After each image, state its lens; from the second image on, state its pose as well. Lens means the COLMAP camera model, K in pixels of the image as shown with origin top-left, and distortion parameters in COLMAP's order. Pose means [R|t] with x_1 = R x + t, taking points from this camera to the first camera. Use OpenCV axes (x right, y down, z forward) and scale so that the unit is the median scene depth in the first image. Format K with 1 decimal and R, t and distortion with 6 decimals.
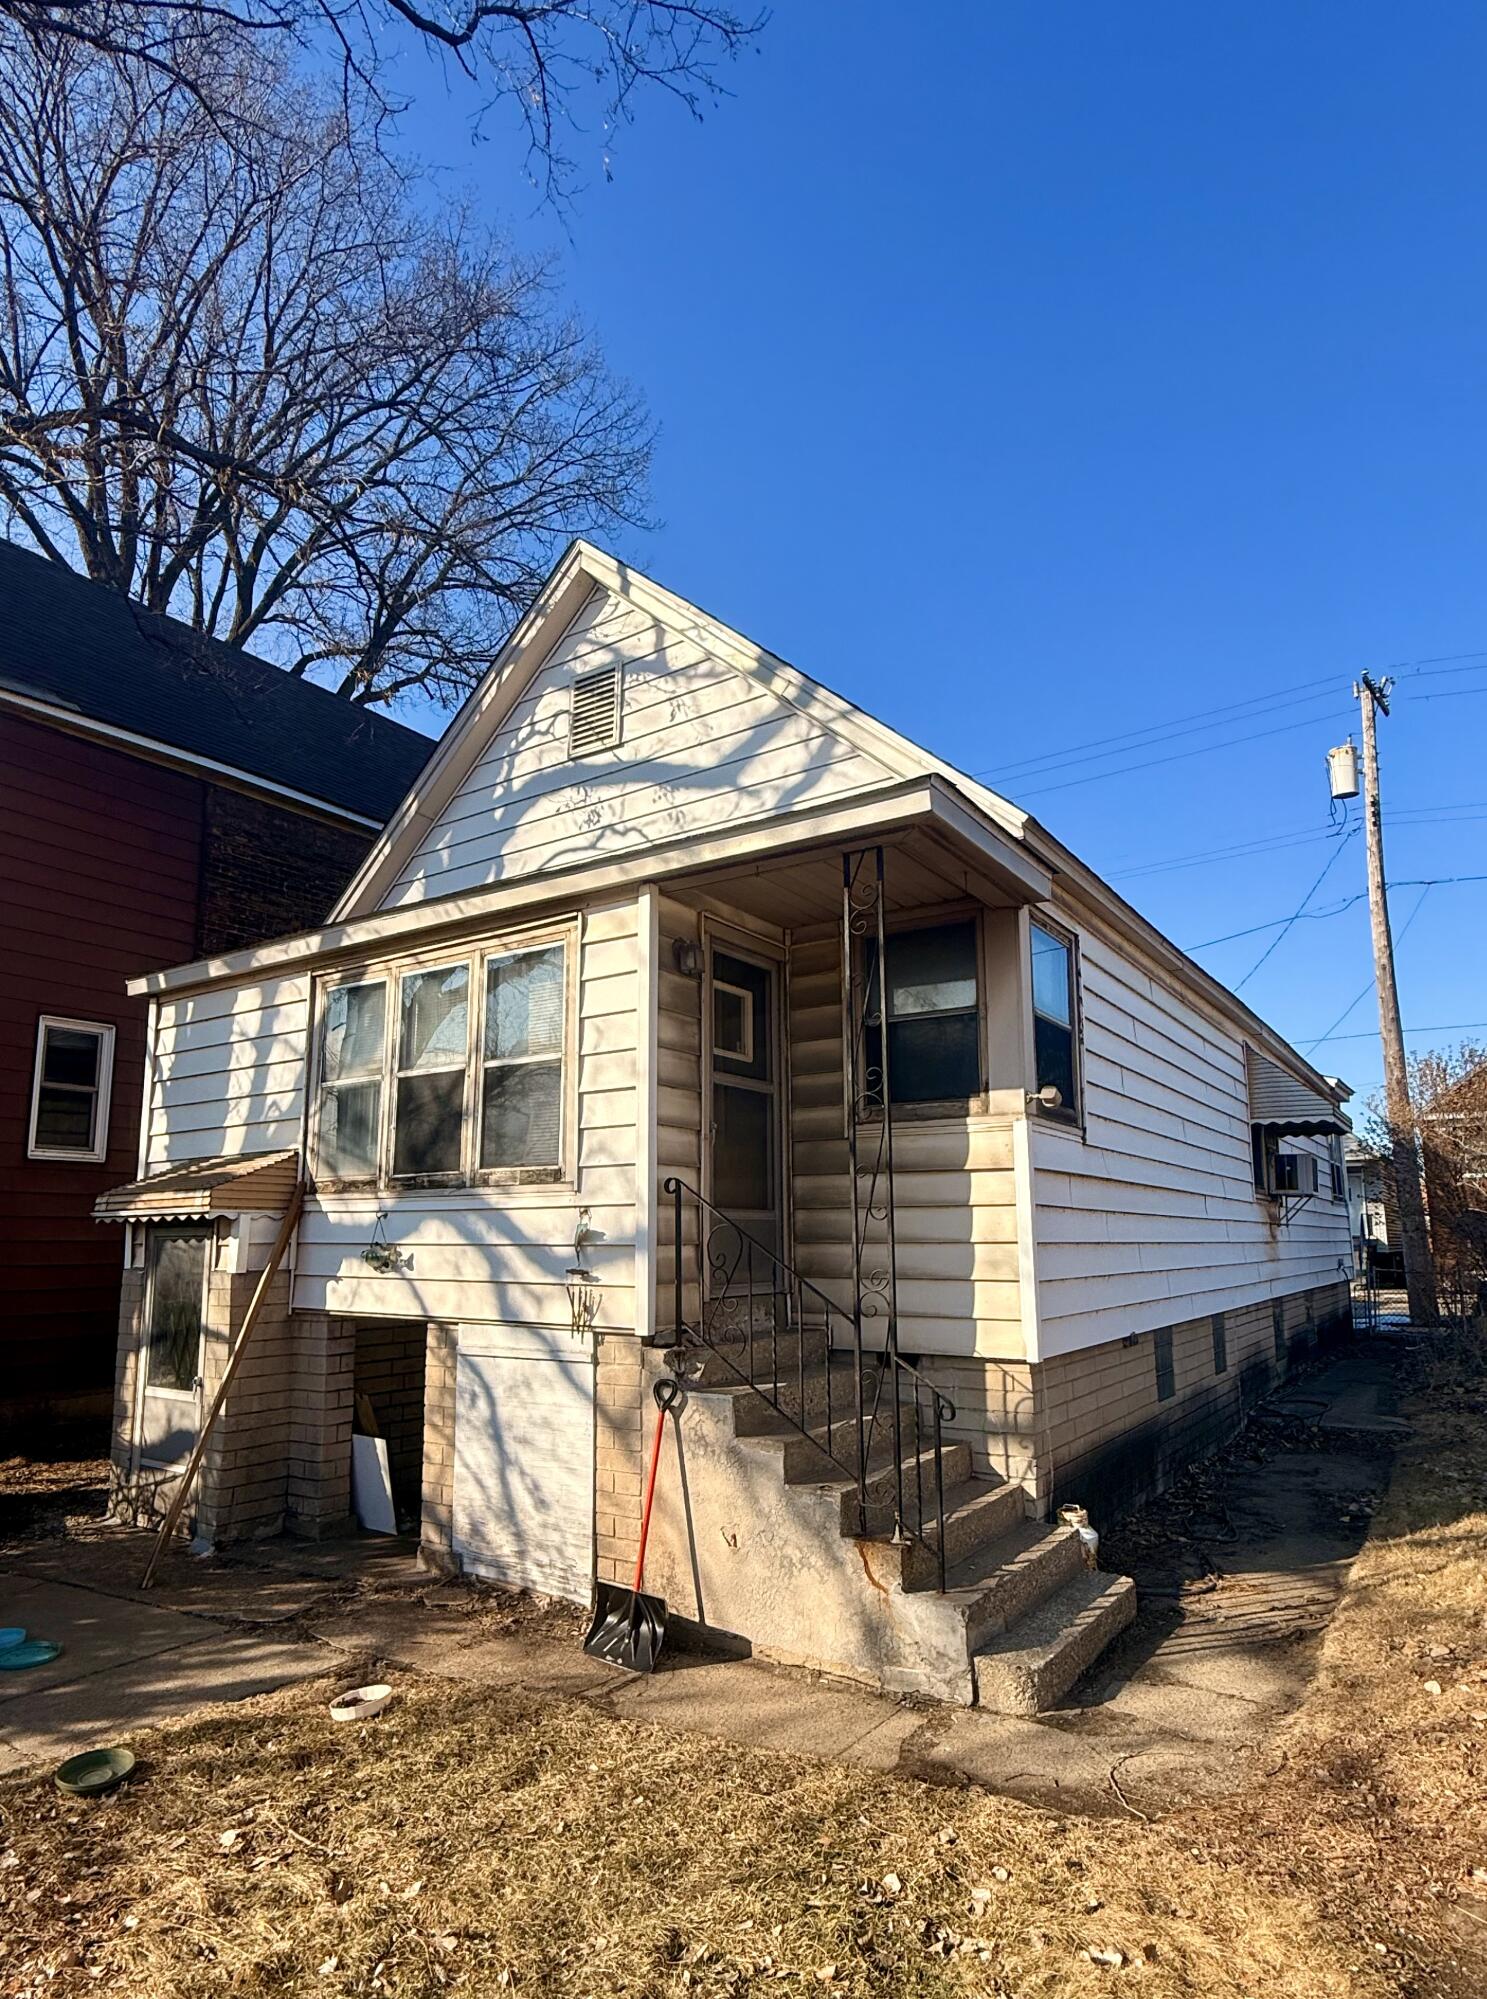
lens RADIAL K [[1089.3, 0, 739.1], [0, 1089.3, 1066.7], [0, 0, 1]] dist [0.004165, 0.000079]
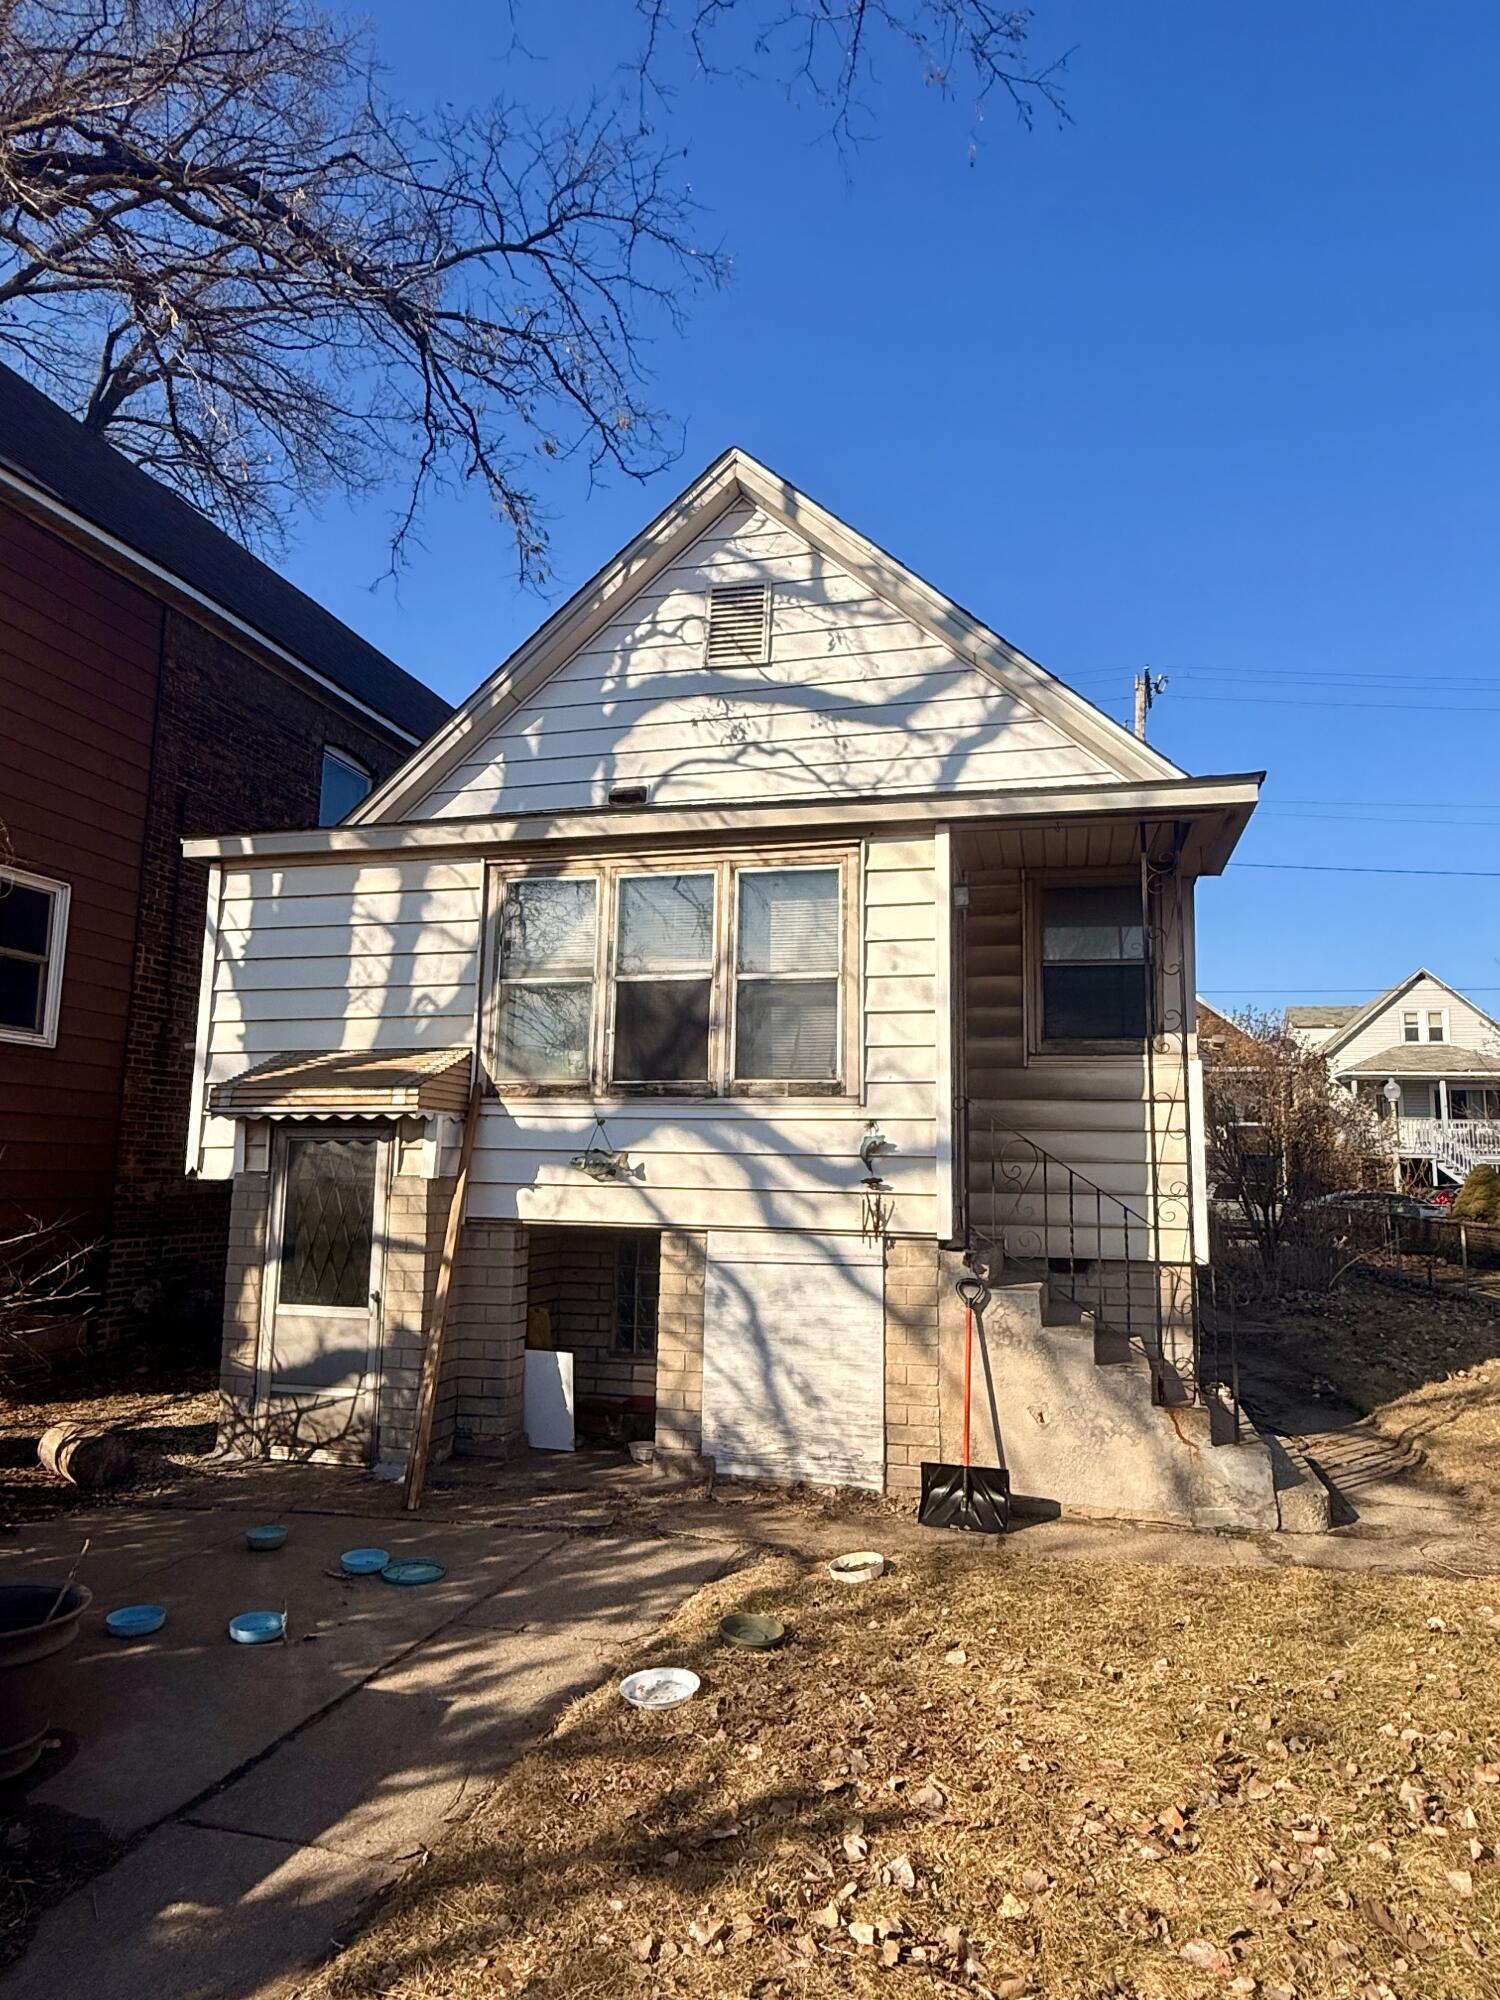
lens RADIAL K [[1189.9, 0, 750.0], [0, 1189.9, 1000.0], [0, 0, 1]] dist [0.004240, 0.000157]
pose [[0.939459, 0.069638, 0.335511, -0.564904], [-0.073517, 0.997293, -0.001143, 0.019271], [-0.334682, -0.023592, 0.942036, -0.042667]]
